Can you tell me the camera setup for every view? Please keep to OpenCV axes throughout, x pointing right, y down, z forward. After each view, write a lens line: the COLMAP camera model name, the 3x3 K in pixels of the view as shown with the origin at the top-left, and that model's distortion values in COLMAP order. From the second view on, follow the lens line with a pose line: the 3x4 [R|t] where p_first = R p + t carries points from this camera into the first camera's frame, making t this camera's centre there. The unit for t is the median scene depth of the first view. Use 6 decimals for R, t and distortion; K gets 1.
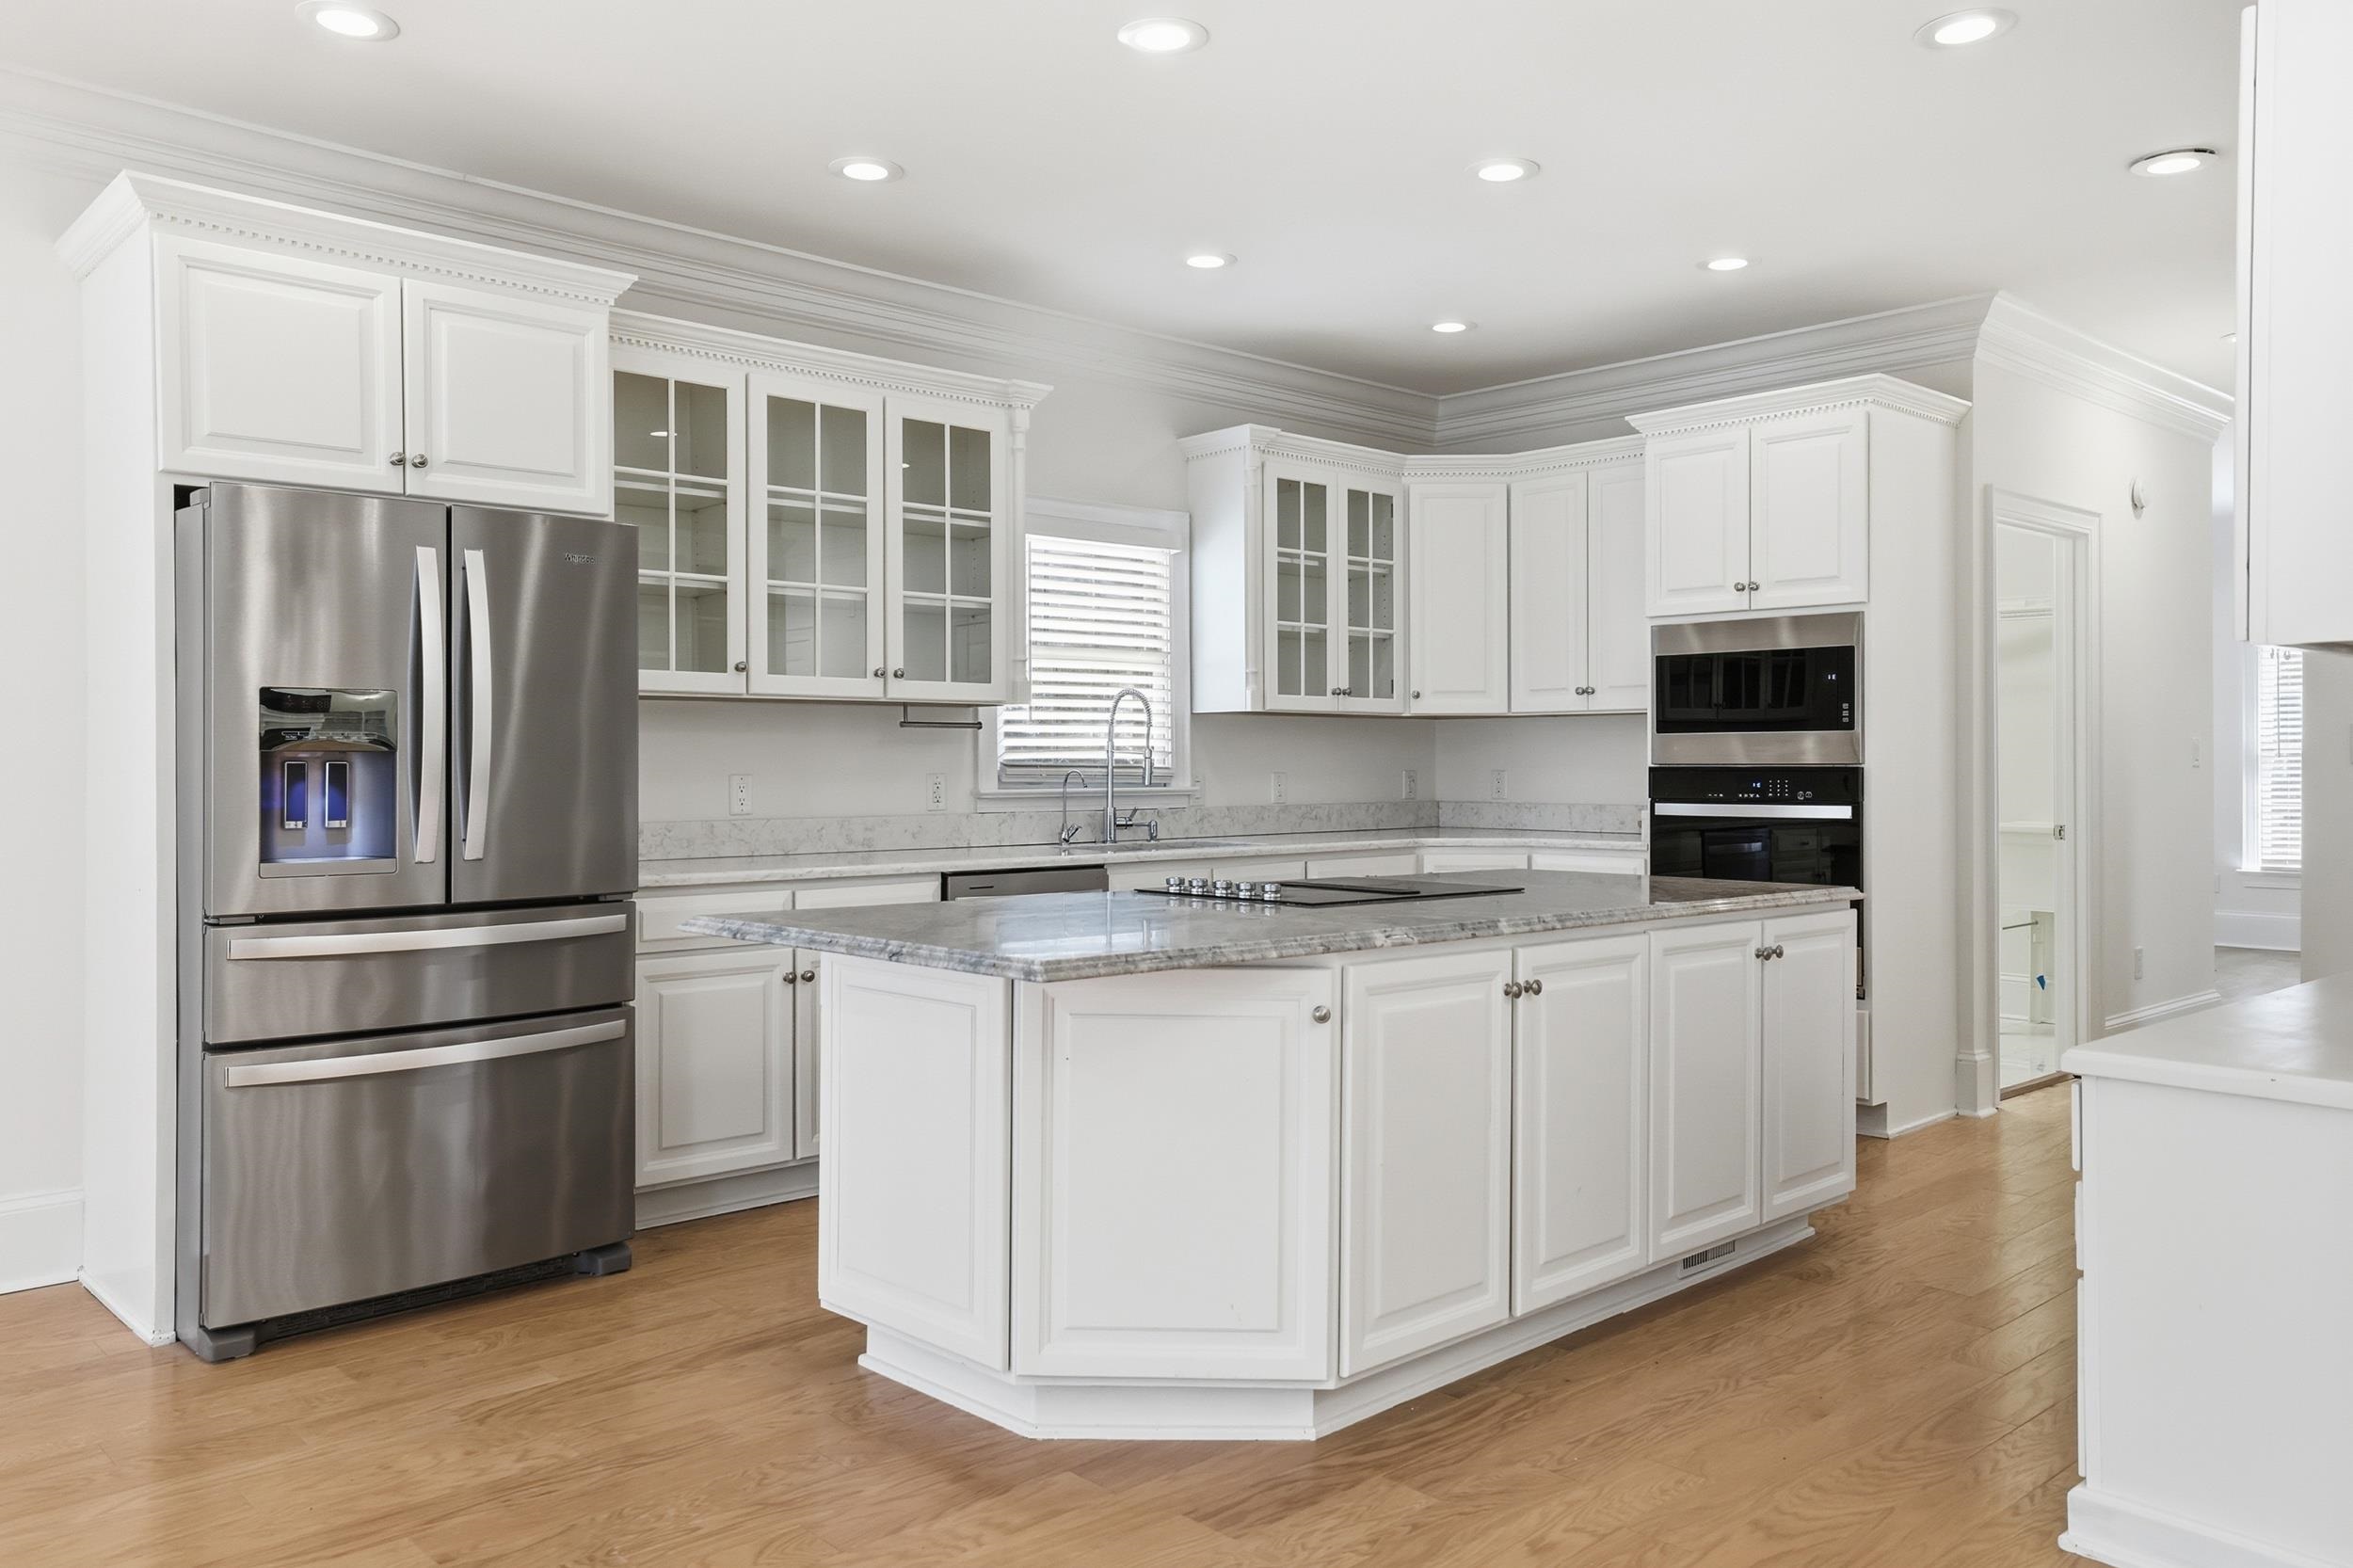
lens RADIAL K [[1728.4, 0, 1176.4], [0, 1728.4, 769.2], [0, 0, 1]] dist [0.004113, 0.008320]
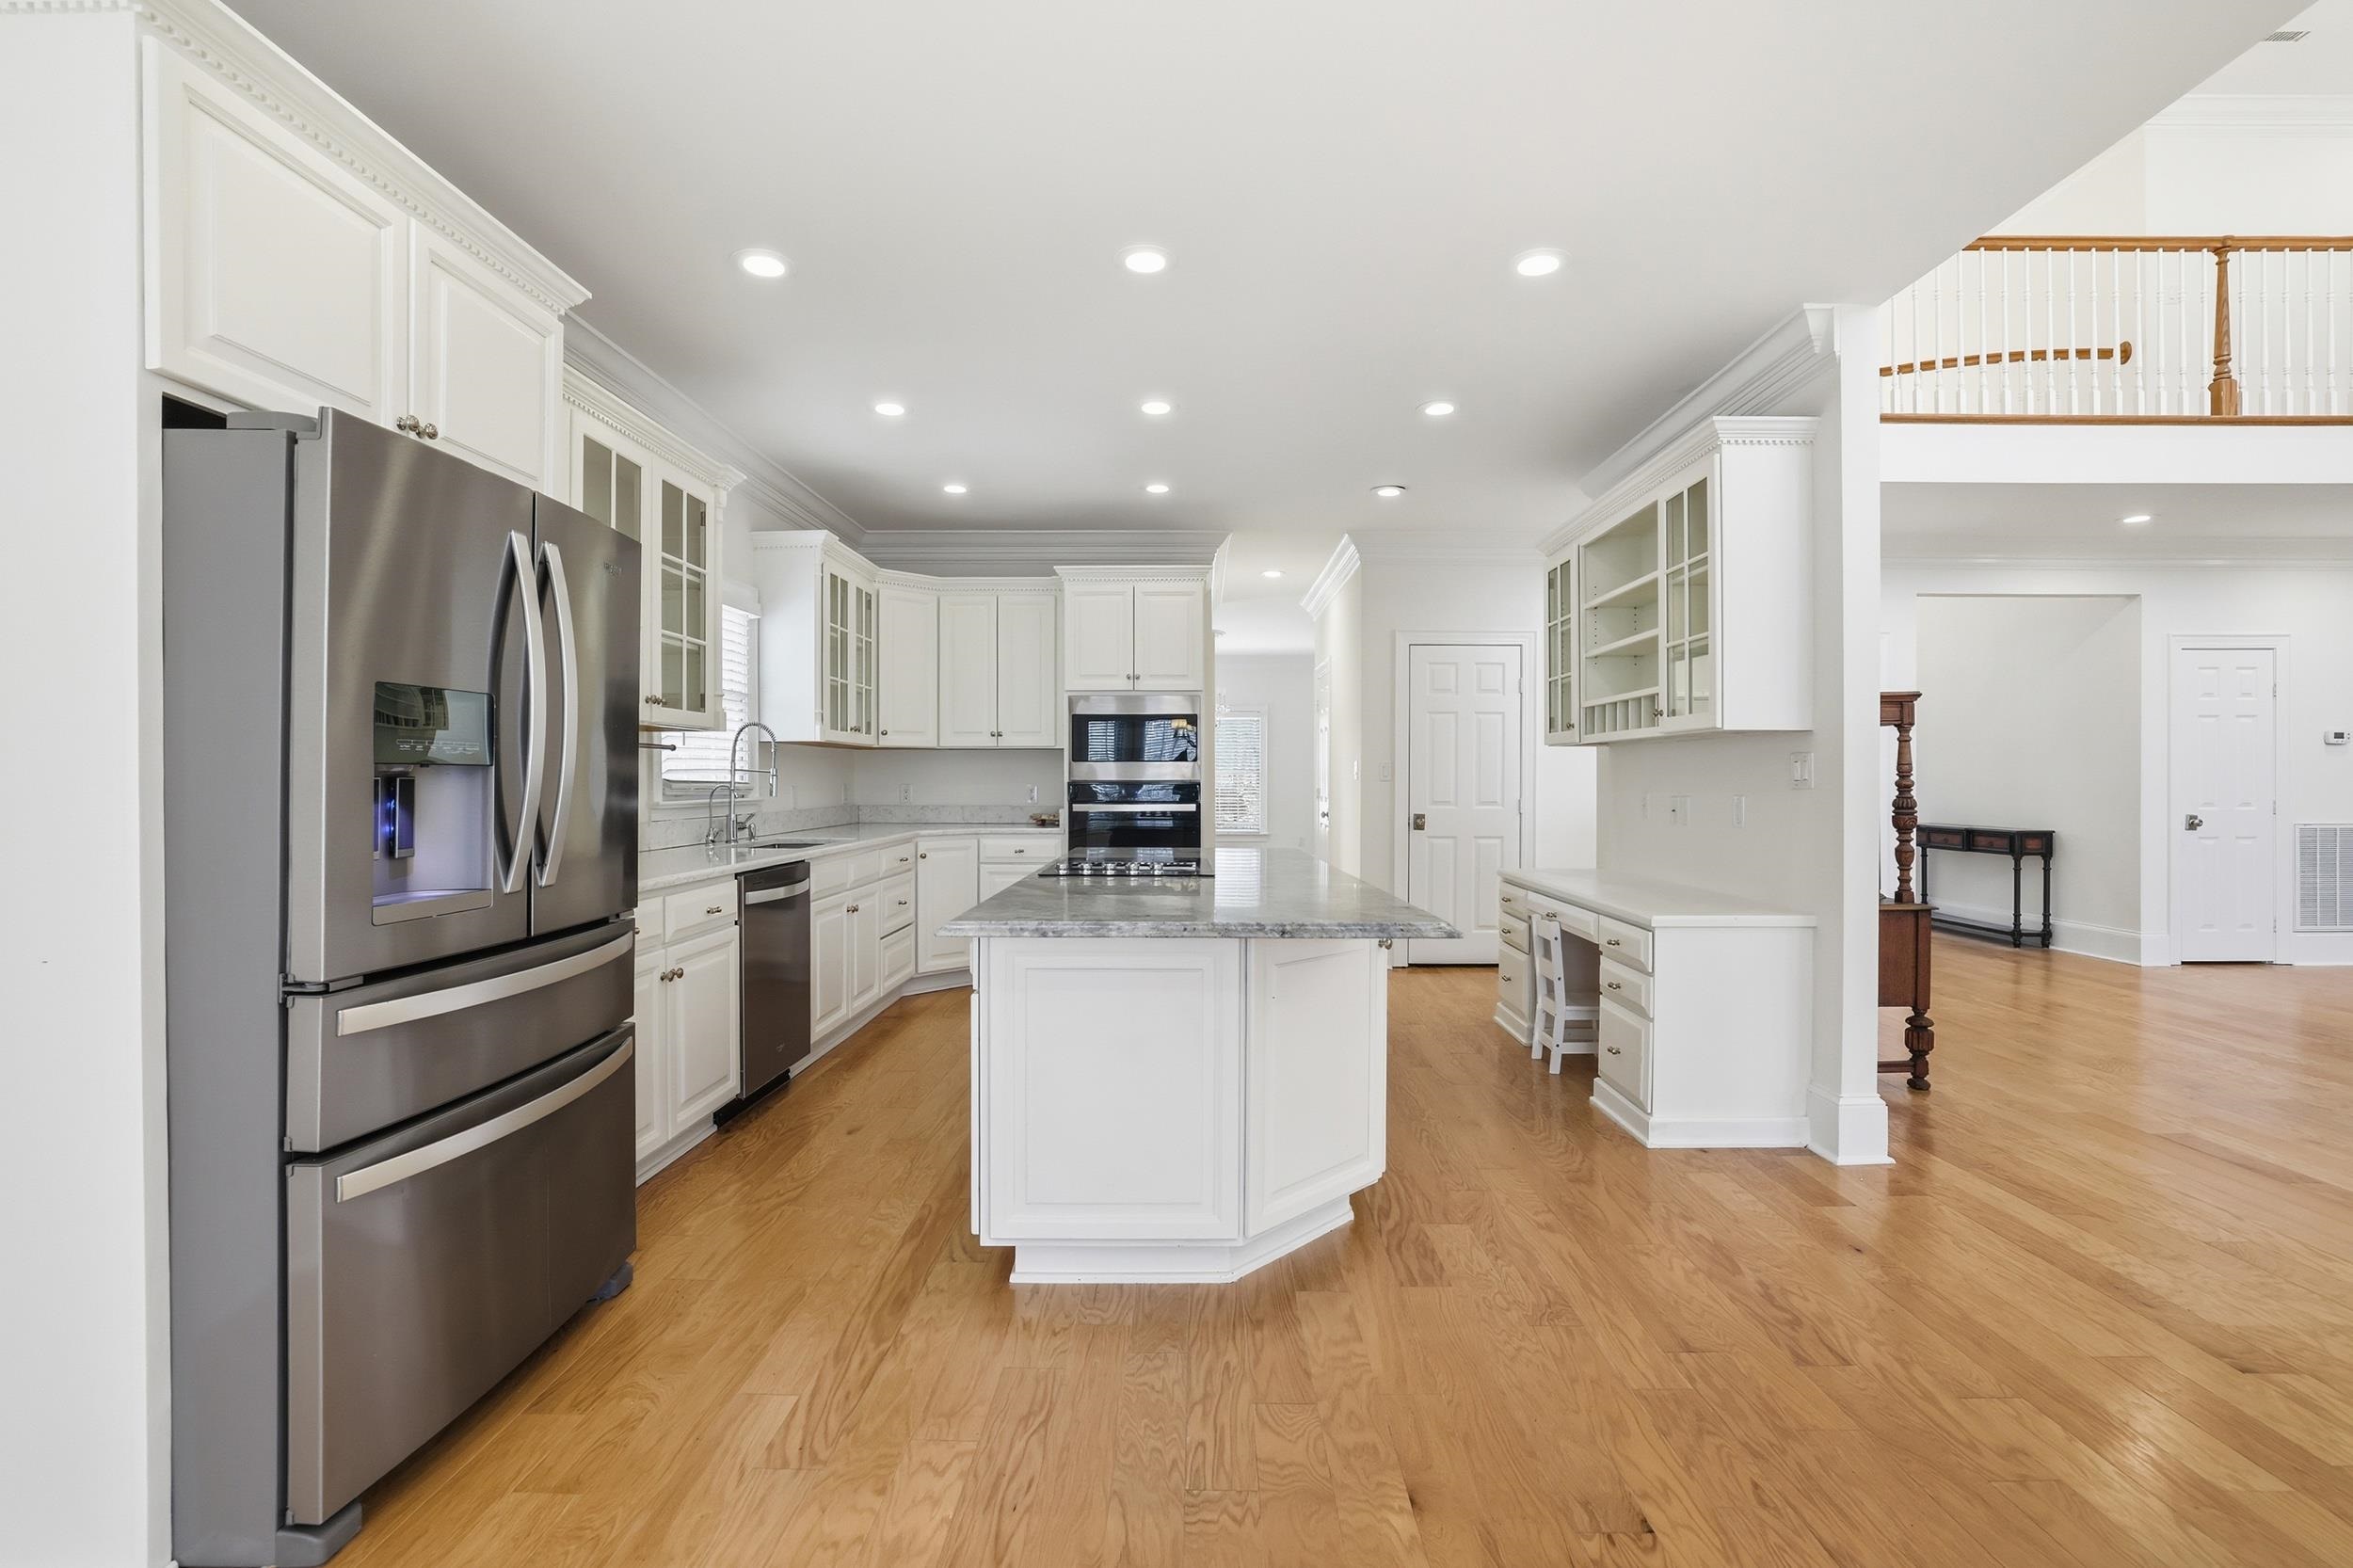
lens RADIAL K [[1029.4, 0, 1176.5], [0, 1029.4, 784.0], [0, 0, 1]] dist [-0.024943, -0.000108]
pose [[0.694618, -0.002636, 0.719374, -0.391702], [0.002157, 0.999996, 0.001581, -0.000881], [-0.719376, 0.000453, 0.694621, 0.272856]]
